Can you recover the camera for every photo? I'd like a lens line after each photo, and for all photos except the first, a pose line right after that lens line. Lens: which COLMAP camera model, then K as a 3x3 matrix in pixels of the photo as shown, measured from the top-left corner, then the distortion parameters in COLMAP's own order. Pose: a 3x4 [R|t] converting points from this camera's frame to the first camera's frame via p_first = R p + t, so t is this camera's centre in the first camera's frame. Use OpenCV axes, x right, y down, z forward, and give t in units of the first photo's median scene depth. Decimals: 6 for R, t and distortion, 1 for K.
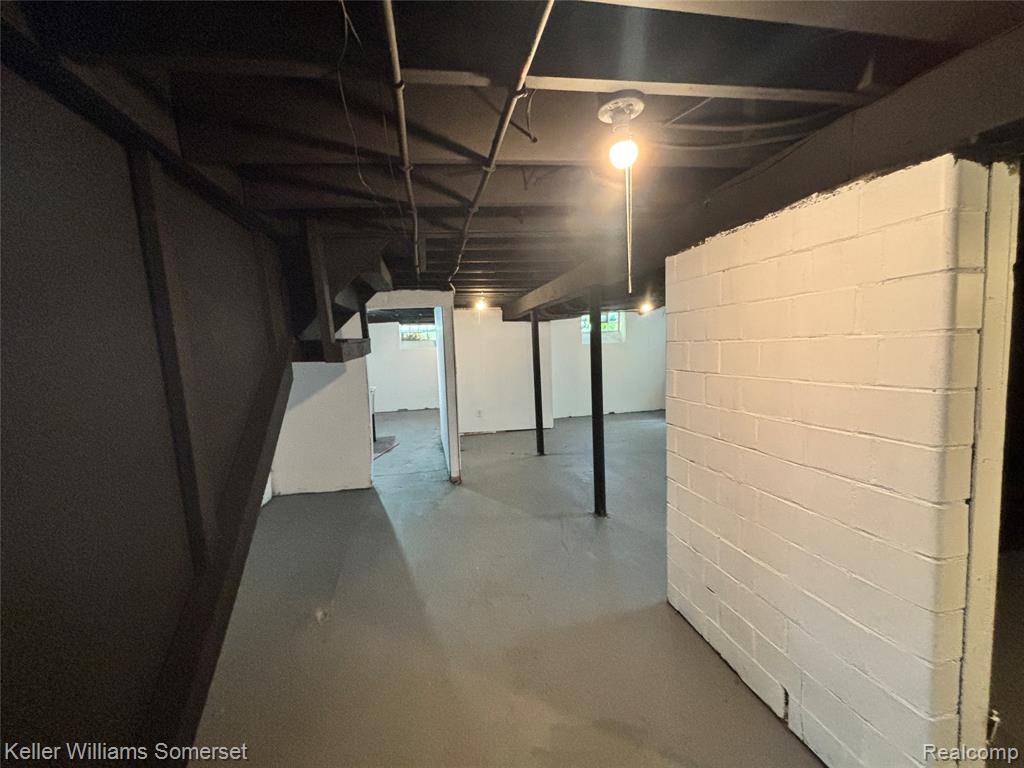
lens RADIAL K [[415.3, 0, 511.3], [0, 415.3, 382.8], [0, 0, 1]] dist [-0.000394, 0.004792]
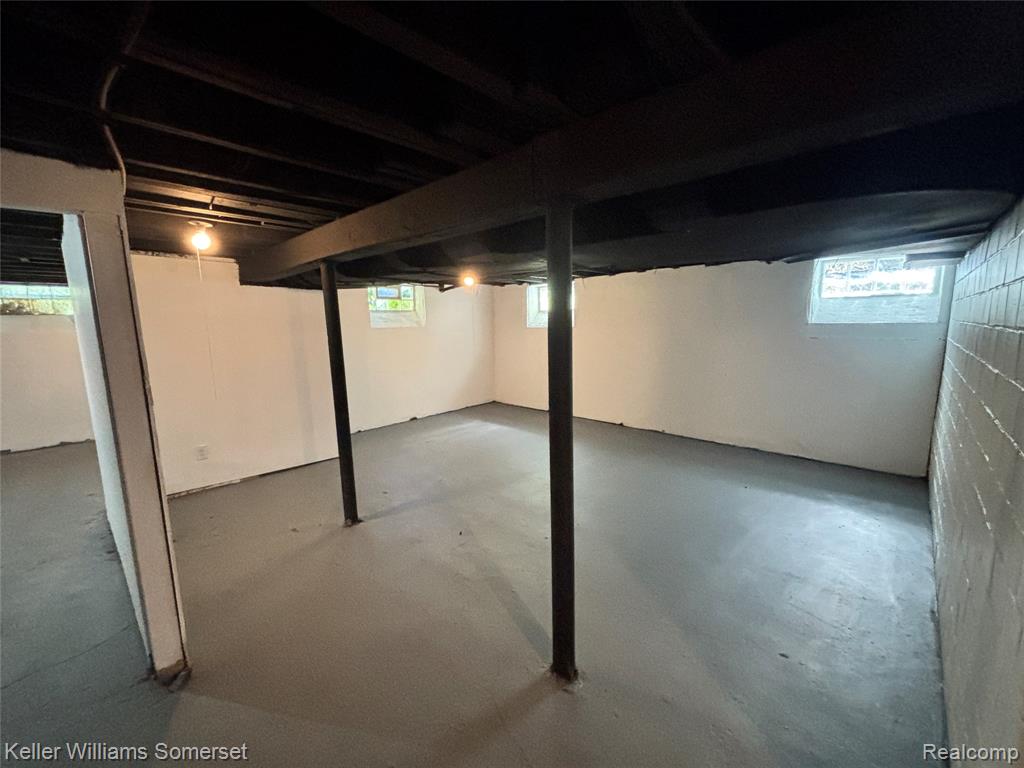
lens RADIAL K [[415.3, 0, 511.3], [0, 415.3, 382.8], [0, 0, 1]] dist [-0.000394, 0.004792]
pose [[0.814980, -0.062298, 0.576131, -0.055426], [0.040323, 0.997891, 0.050864, -0.029667], [-0.578085, -0.018222, 0.815773, 0.333548]]
